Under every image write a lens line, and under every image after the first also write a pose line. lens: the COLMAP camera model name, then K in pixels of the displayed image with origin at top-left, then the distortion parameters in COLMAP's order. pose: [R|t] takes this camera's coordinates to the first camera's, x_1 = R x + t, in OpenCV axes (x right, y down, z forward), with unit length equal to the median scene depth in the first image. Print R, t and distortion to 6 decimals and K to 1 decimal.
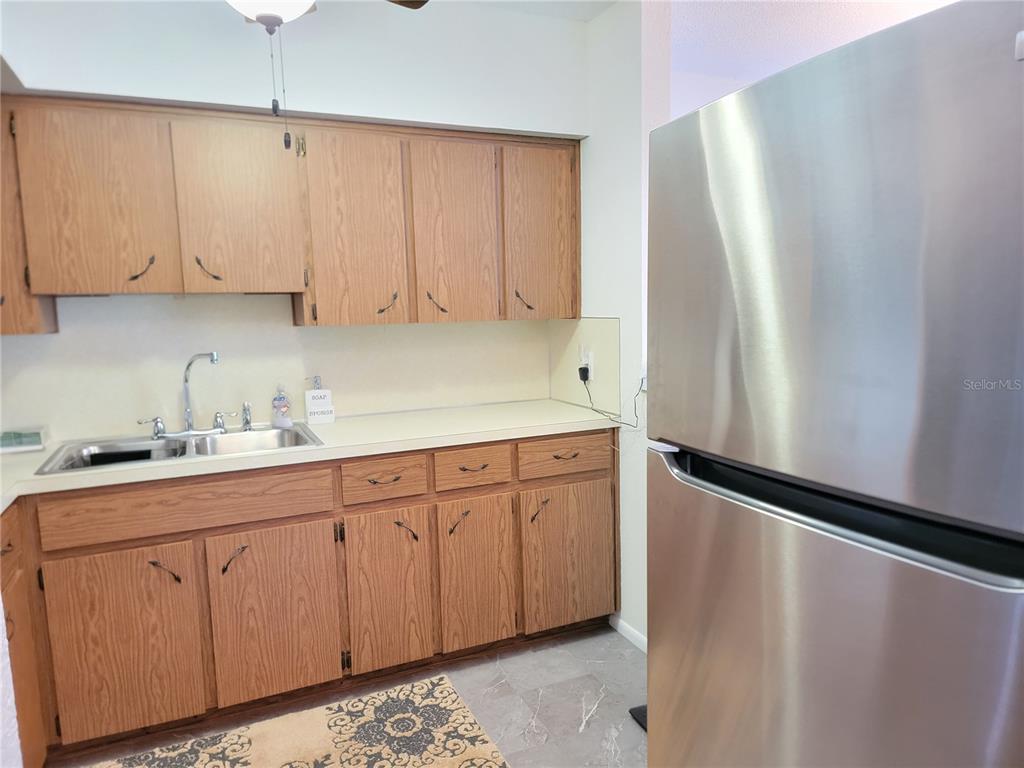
lens RADIAL K [[711.0, 0, 512.0], [0, 711.0, 384.0], [0, 0, 1]] dist [0.093505, -0.125638]
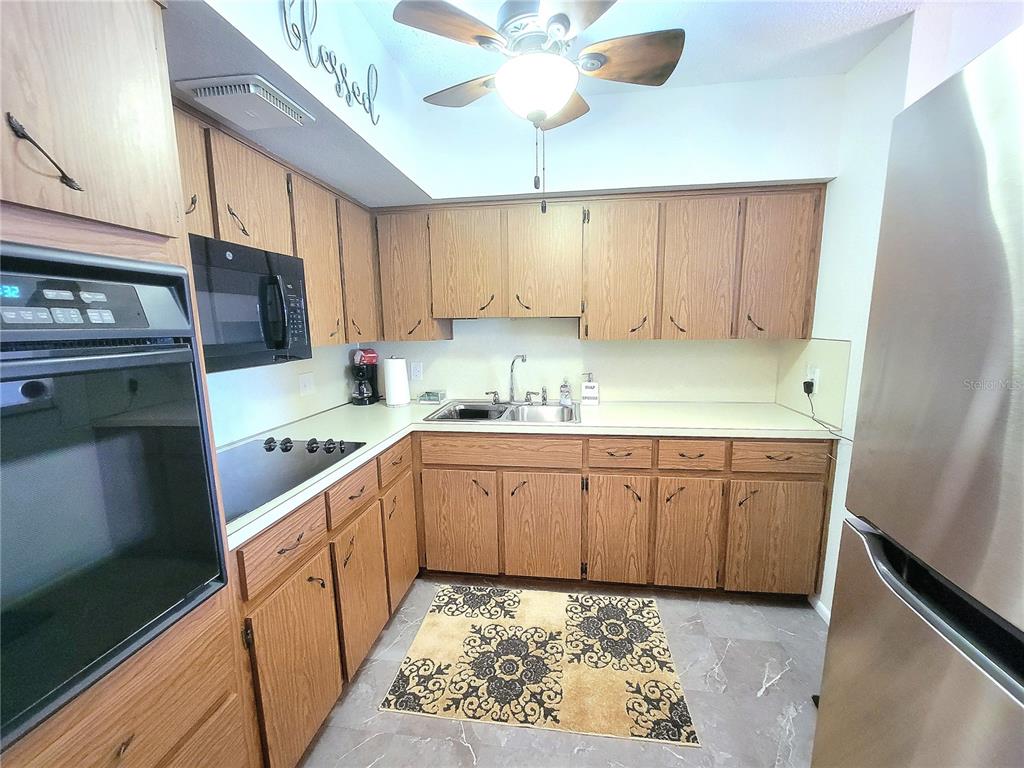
lens RADIAL K [[414.0, 0, 512.7], [0, 414.0, 389.2], [0, 0, 1]] dist [-0.007632, 0.000152]
pose [[0.848088, 0.094054, -0.521440, 0.050885], [-0.064382, 0.995119, 0.074781, -0.035599], [0.525929, -0.029850, 0.850005, 0.205983]]
